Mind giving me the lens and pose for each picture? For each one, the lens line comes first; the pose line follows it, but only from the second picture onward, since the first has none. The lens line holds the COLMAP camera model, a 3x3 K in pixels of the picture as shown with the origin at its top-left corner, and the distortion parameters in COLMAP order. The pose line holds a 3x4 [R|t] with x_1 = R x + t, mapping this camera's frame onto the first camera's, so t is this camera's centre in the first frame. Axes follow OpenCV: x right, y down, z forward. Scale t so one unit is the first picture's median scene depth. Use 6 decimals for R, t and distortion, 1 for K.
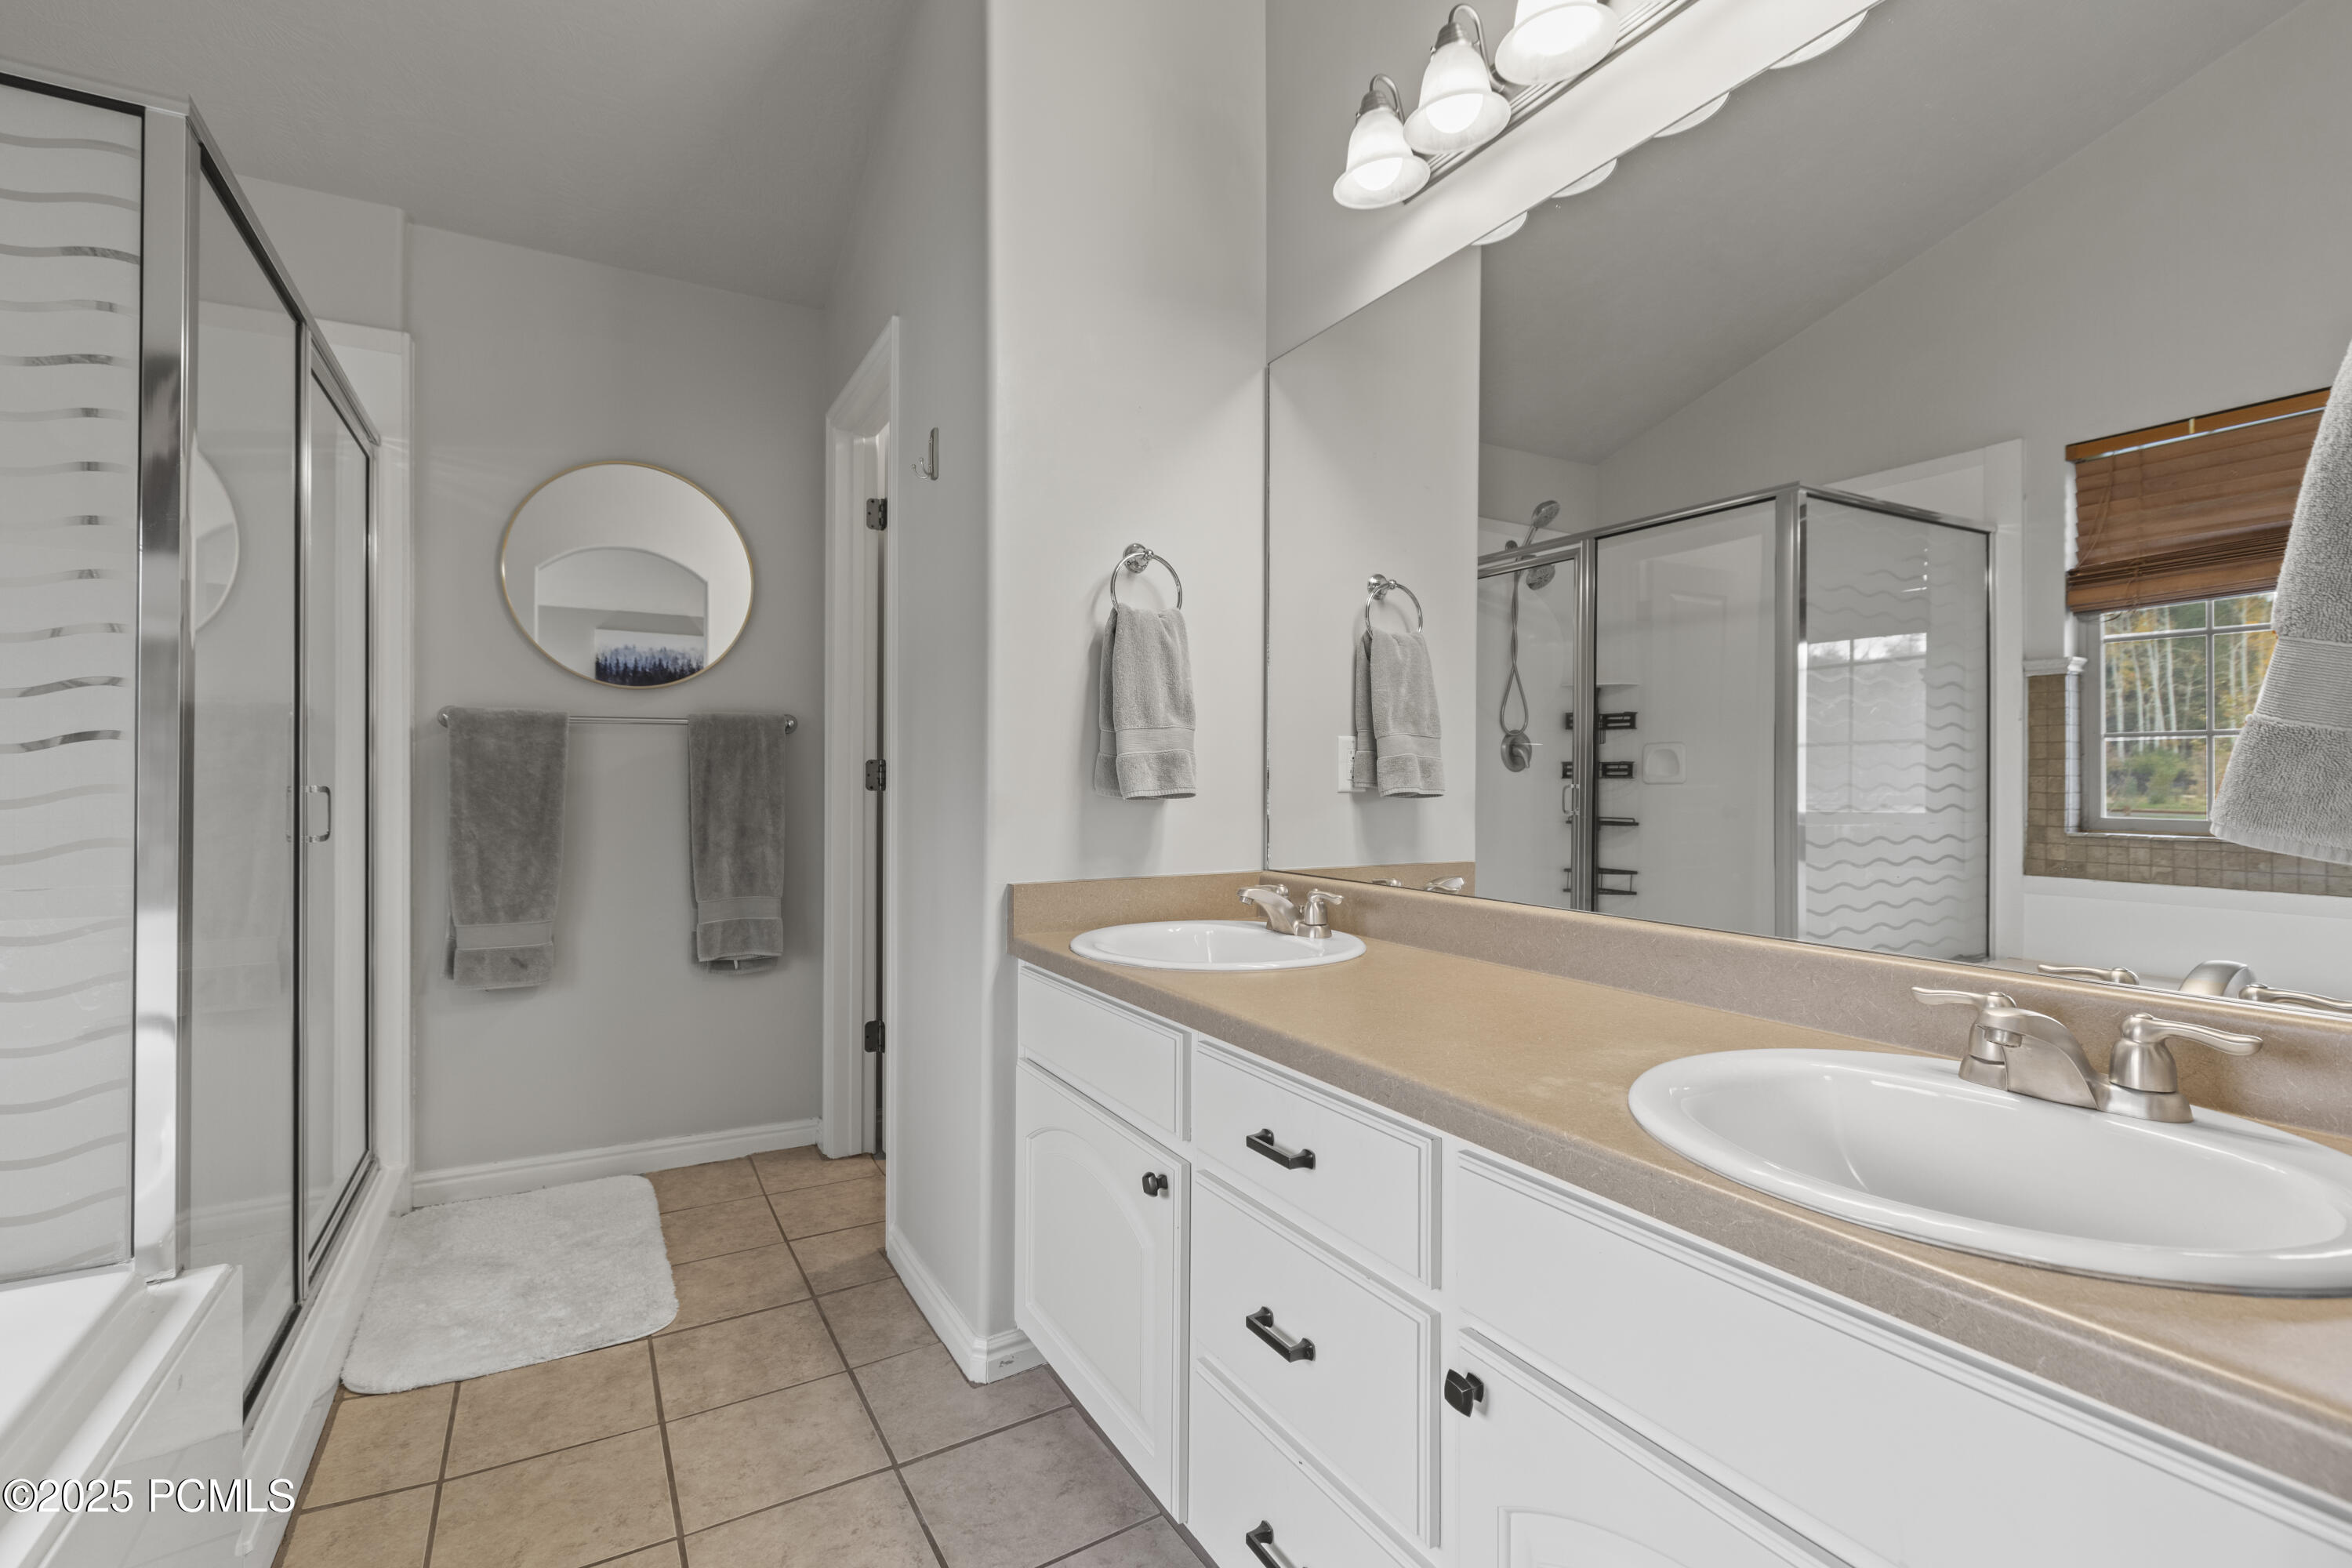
lens RADIAL K [[1053.6, 0, 1141.6], [0, 1053.6, 769.4], [0, 0, 1]] dist [0.007502, -0.001905]
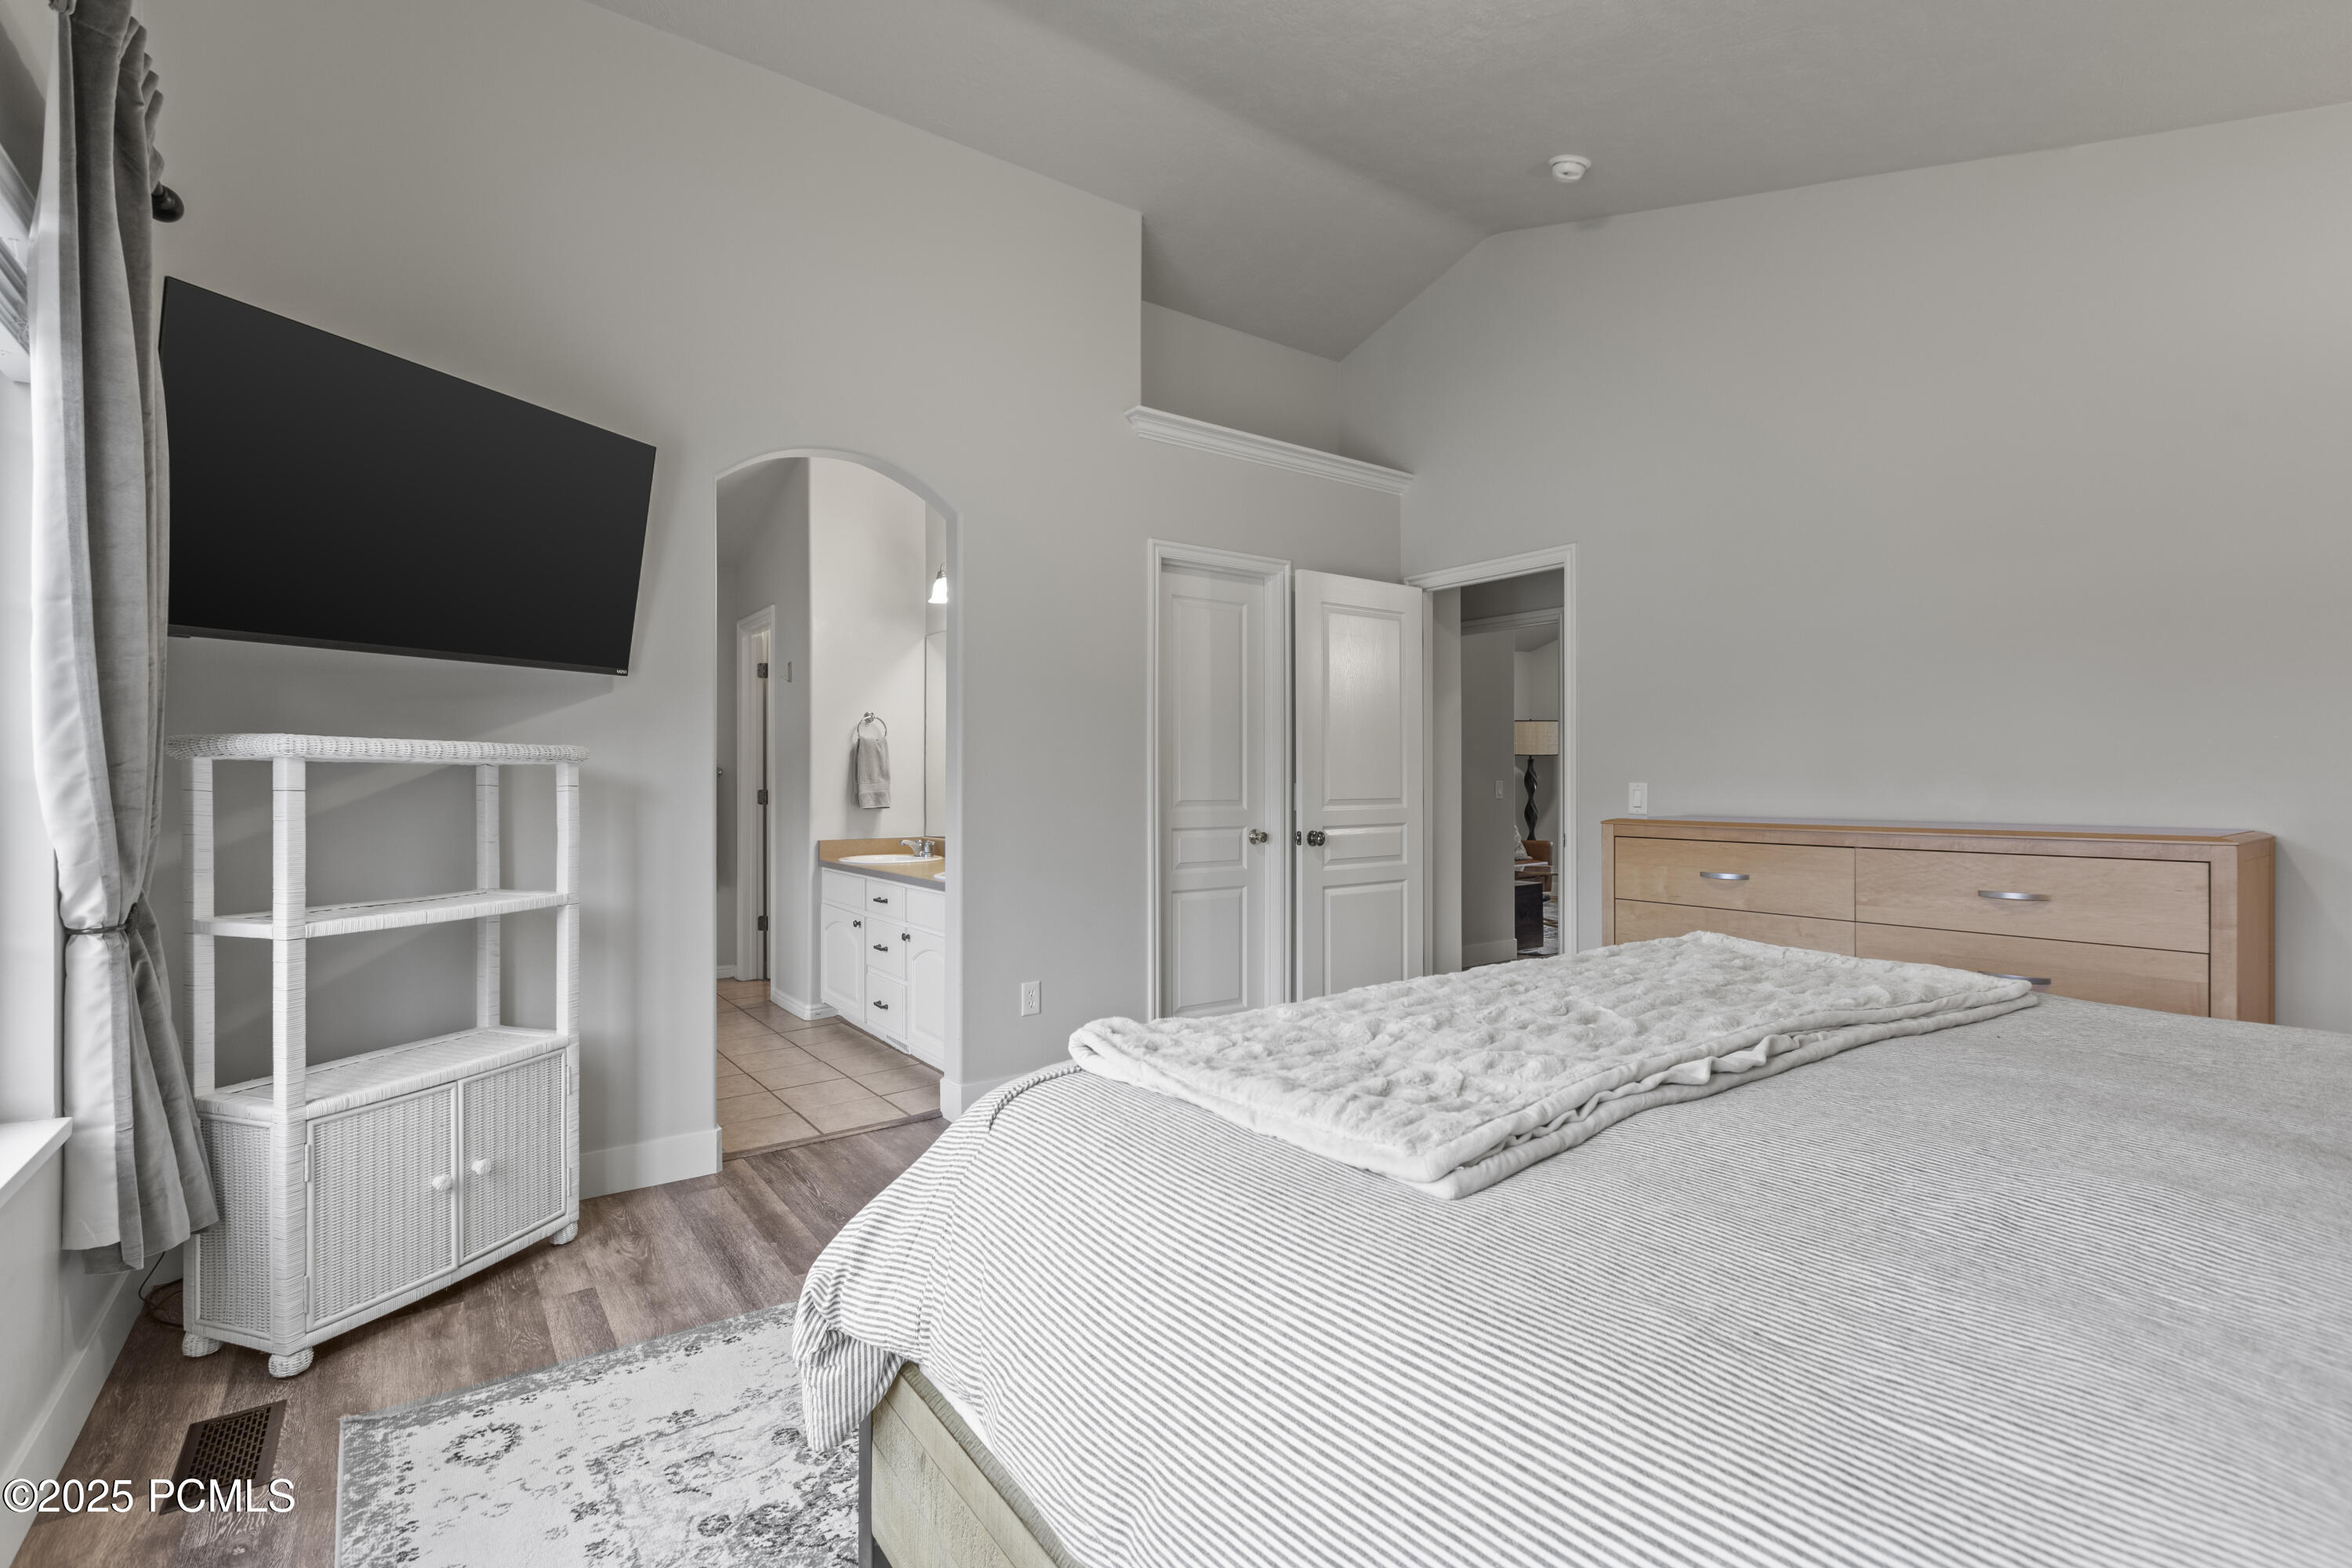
lens RADIAL K [[1053.6, 0, 1151.2], [0, 1053.6, 784.4], [0, 0, 1]] dist [0.007502, -0.001905]
pose [[0.992137, -0.004876, 0.125064, 0.286577], [0.003523, 0.999933, 0.011034, -0.046817], [-0.125109, -0.010507, 0.992087, -1.340960]]
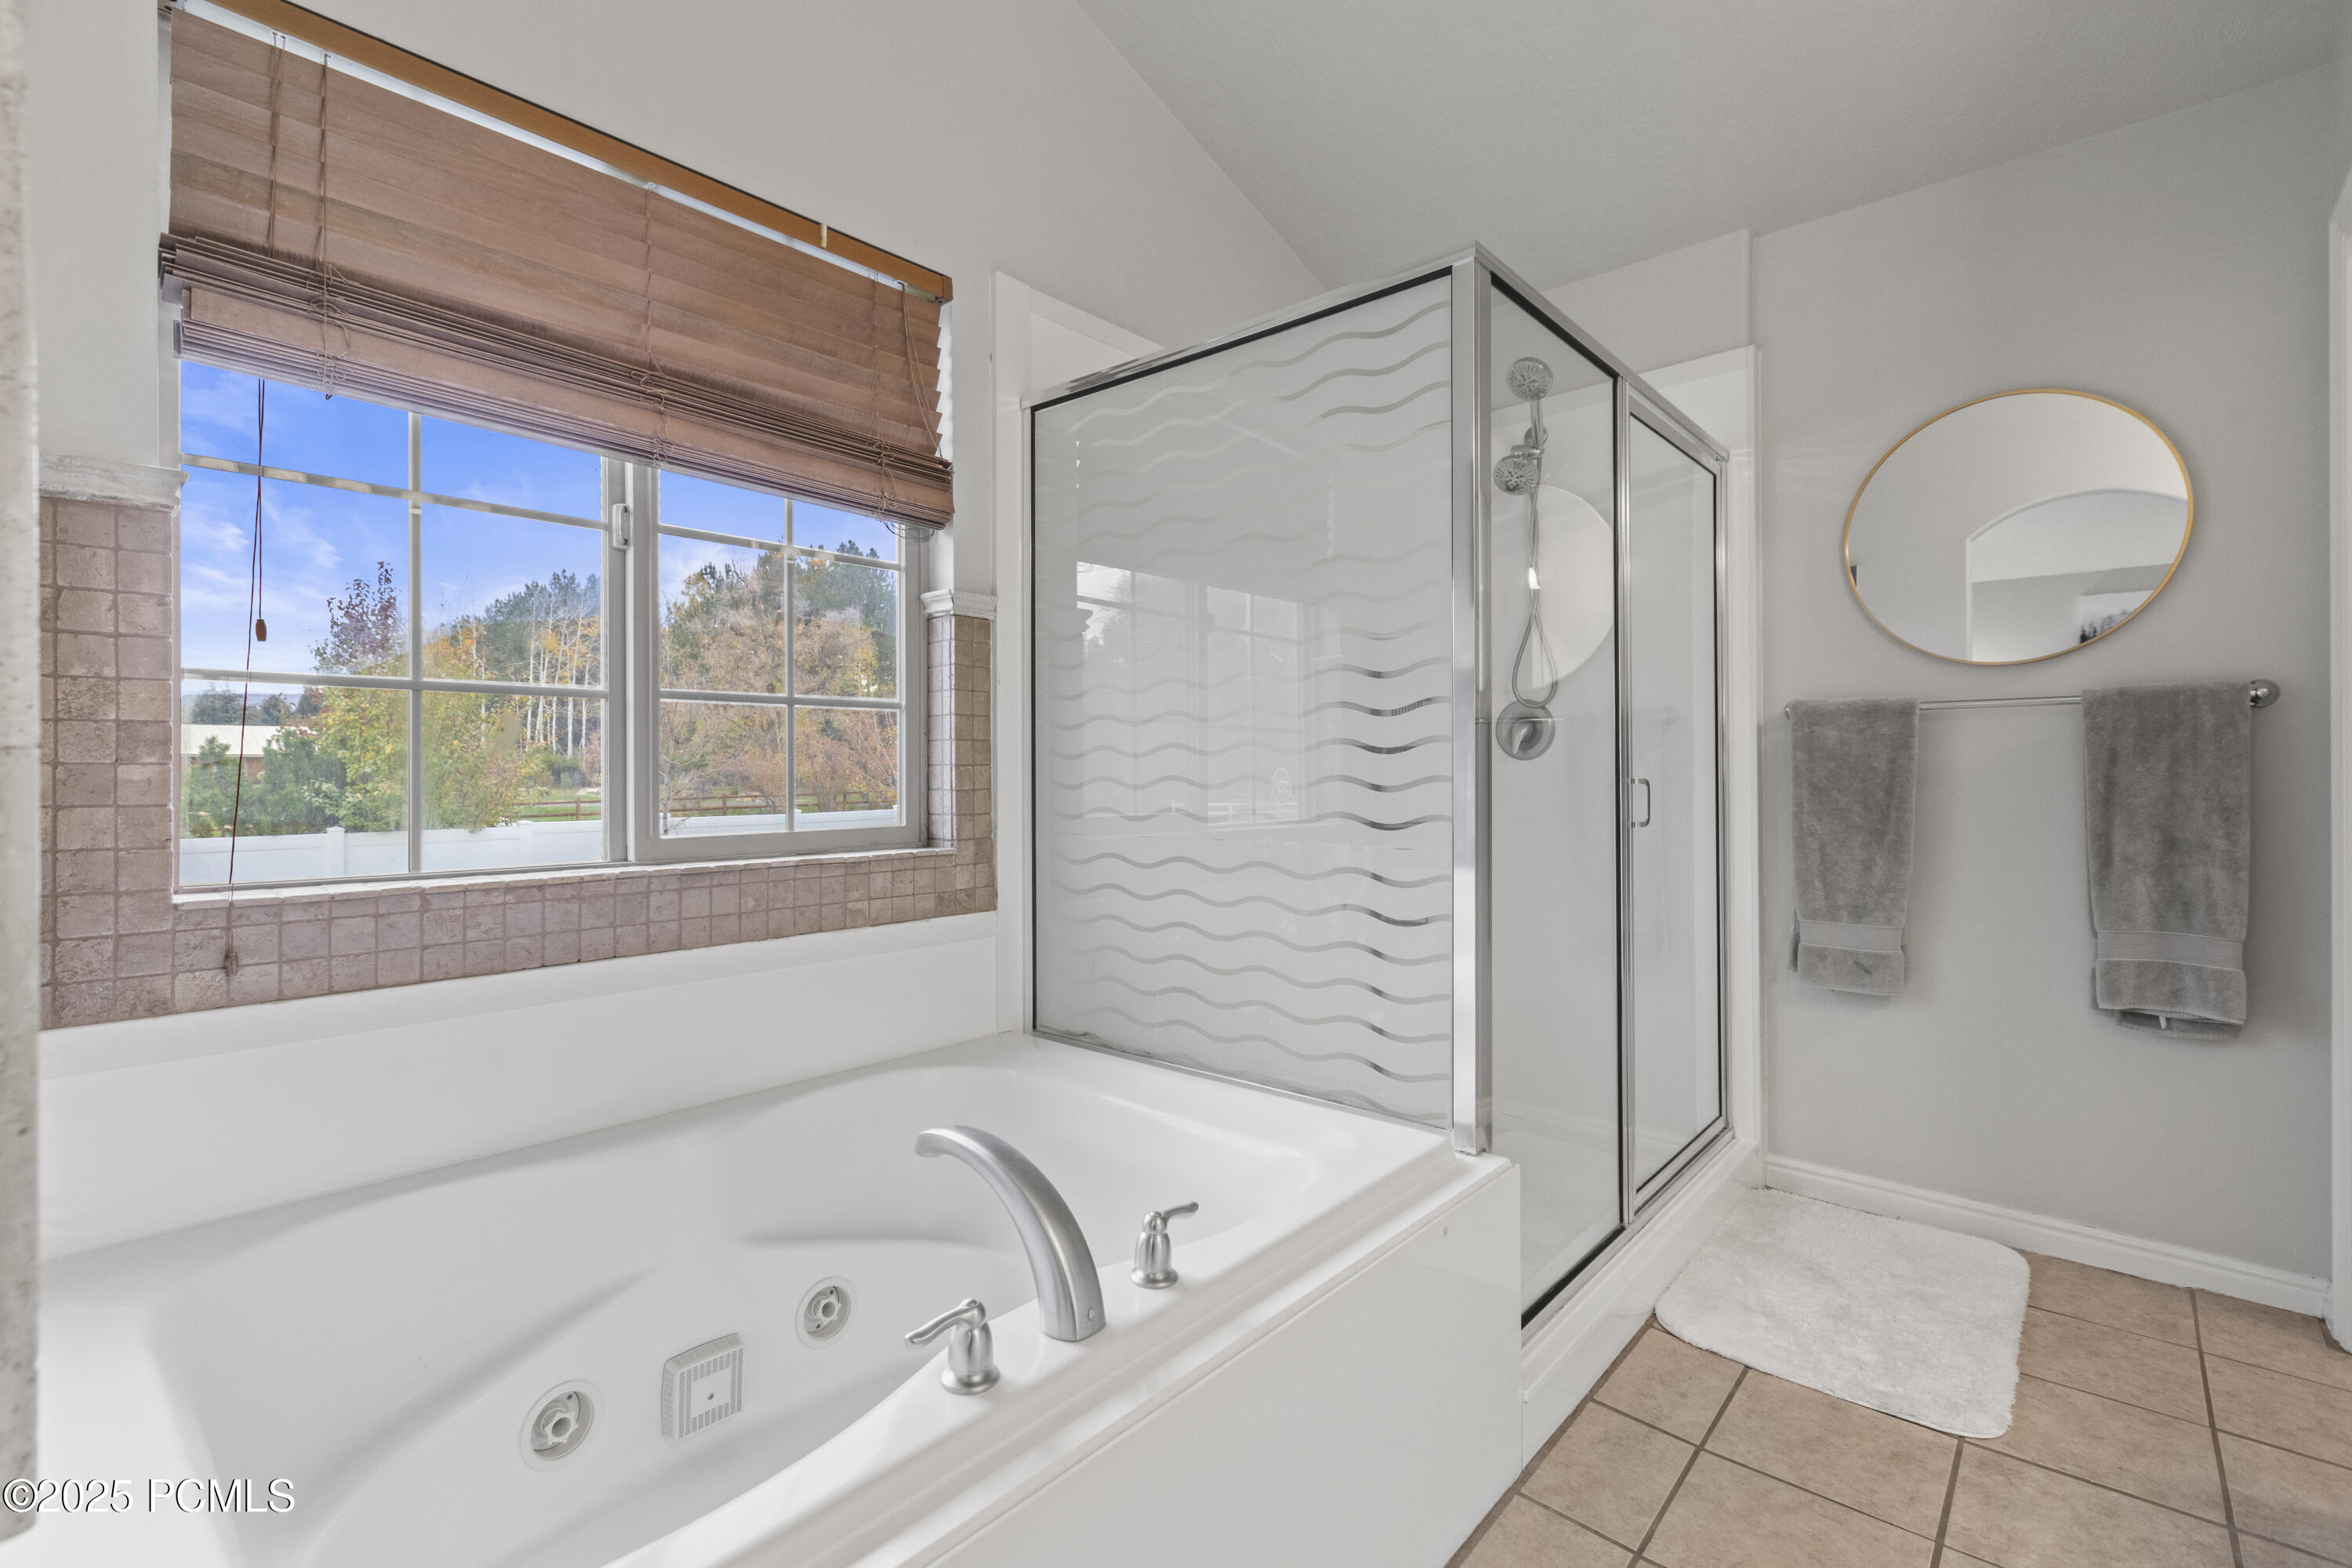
lens RADIAL K [[1053.6, 0, 1176.5], [0, 1053.6, 769.3], [0, 0, 1]] dist [0.007502, -0.001905]
pose [[0.344100, -0.004364, -0.938923, 0.086661], [0.007784, 0.999968, -0.001795, 0.003209], [0.938901, -0.006691, 0.344123, 0.103825]]
